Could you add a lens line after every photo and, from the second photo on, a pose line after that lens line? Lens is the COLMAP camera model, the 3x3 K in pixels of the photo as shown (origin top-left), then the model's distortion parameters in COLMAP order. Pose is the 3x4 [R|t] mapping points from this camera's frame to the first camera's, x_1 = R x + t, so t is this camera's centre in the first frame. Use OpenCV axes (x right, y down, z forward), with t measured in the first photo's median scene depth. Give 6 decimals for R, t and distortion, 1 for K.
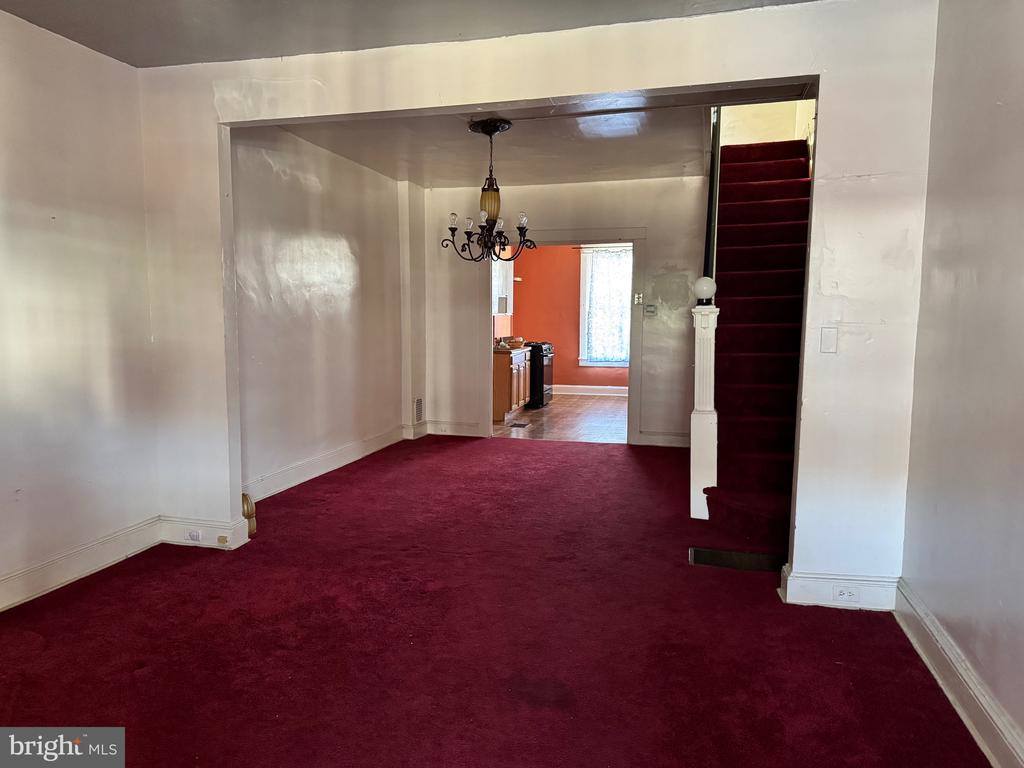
lens RADIAL K [[729.7, 0, 504.3], [0, 729.7, 390.5], [0, 0, 1]] dist [0.059255, -0.082913]
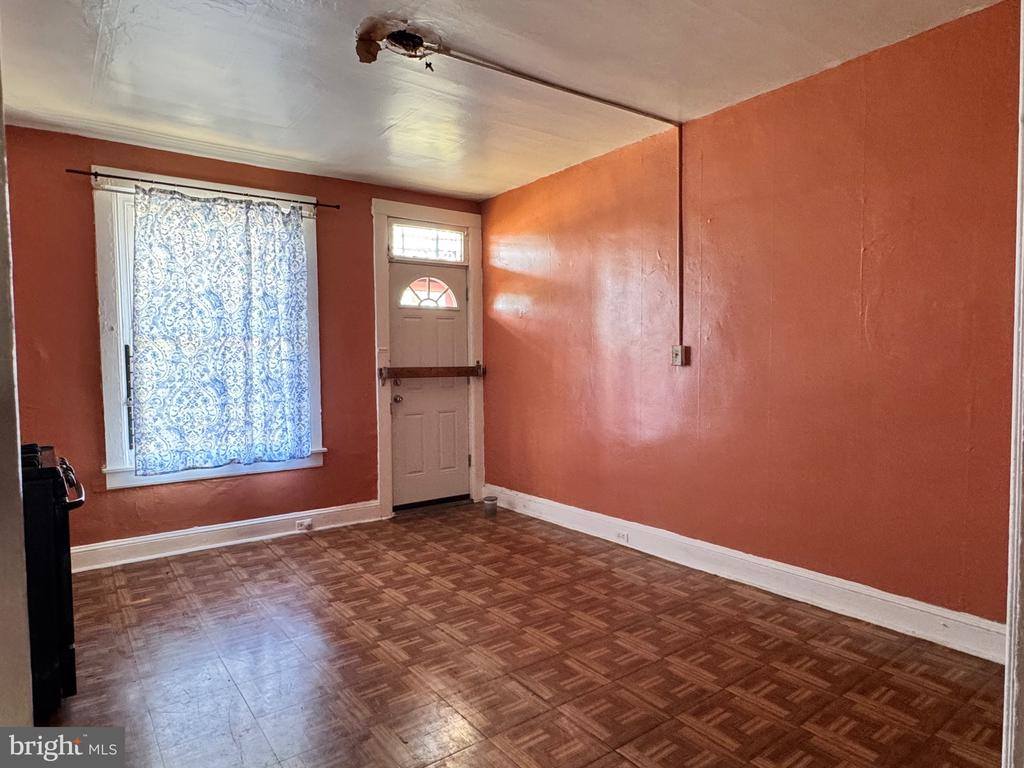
lens RADIAL K [[623.1, 0, 507.0], [0, 623.1, 387.8], [0, 0, 1]] dist [0.002751, -0.006700]
pose [[0.613755, -0.045897, 0.788162, -0.045800], [0.091418, 0.995725, -0.013204, -0.136173], [-0.784186, 0.080156, 0.615327, 1.391236]]
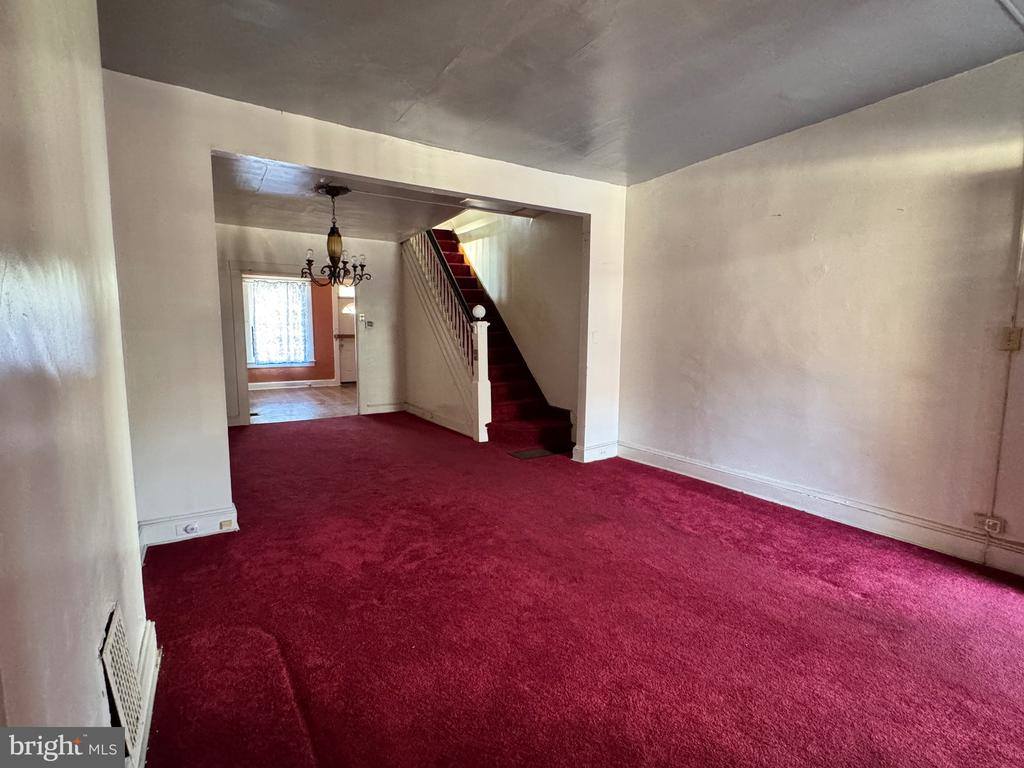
lens RADIAL K [[488.1, 0, 513.7], [0, 488.1, 383.7], [0, 0, 1]] dist [0.001209, -0.000040]
pose [[0.662237, -0.077468, 0.745279, -0.510461], [0.076366, 0.996440, 0.035719, -0.001640], [-0.745392, 0.033260, 0.665796, 0.144160]]
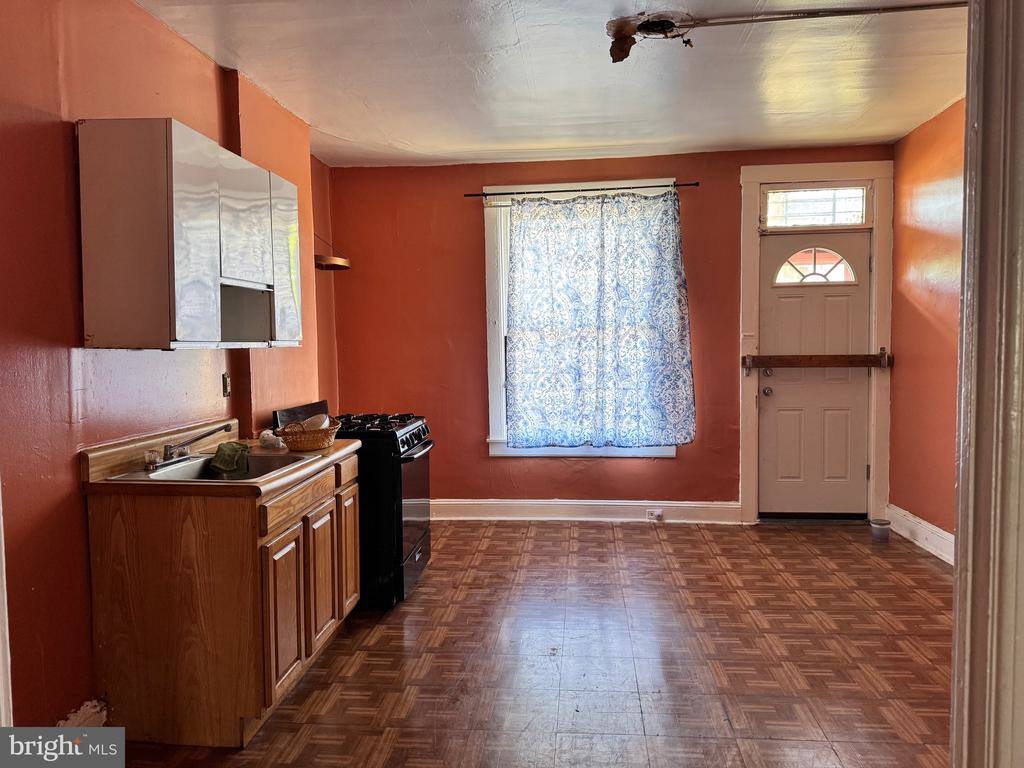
lens RADIAL K [[729.7, 0, 509.3], [0, 729.7, 388.1], [0, 0, 1]] dist [0.059255, -0.082913]
pose [[0.986855, -0.028992, 0.158985, 0.096039], [0.035430, 0.998657, -0.037807, -0.126909], [-0.157675, 0.042943, 0.986557, 1.200151]]
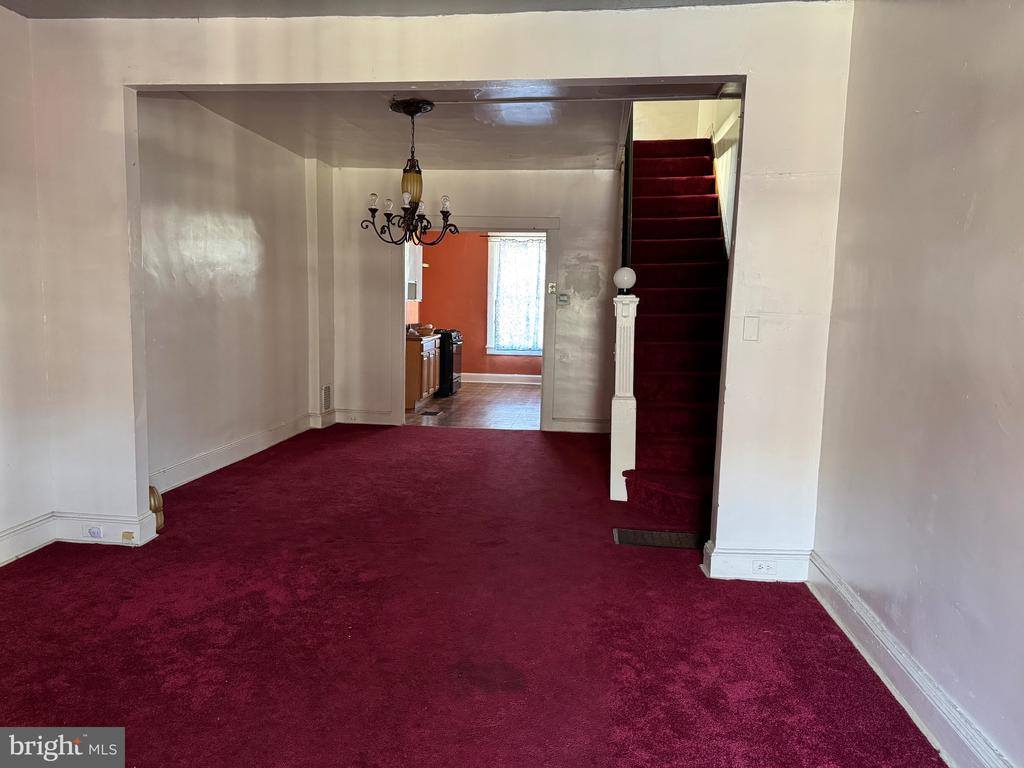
lens RADIAL K [[729.7, 0, 514.2], [0, 729.7, 389.1], [0, 0, 1]] dist [0.059255, -0.082913]
pose [[0.987517, 0.000233, 0.157511, -0.038746], [-0.002304, 0.999913, 0.012967, 0.003455], [-0.157494, -0.013168, 0.987432, 0.006245]]
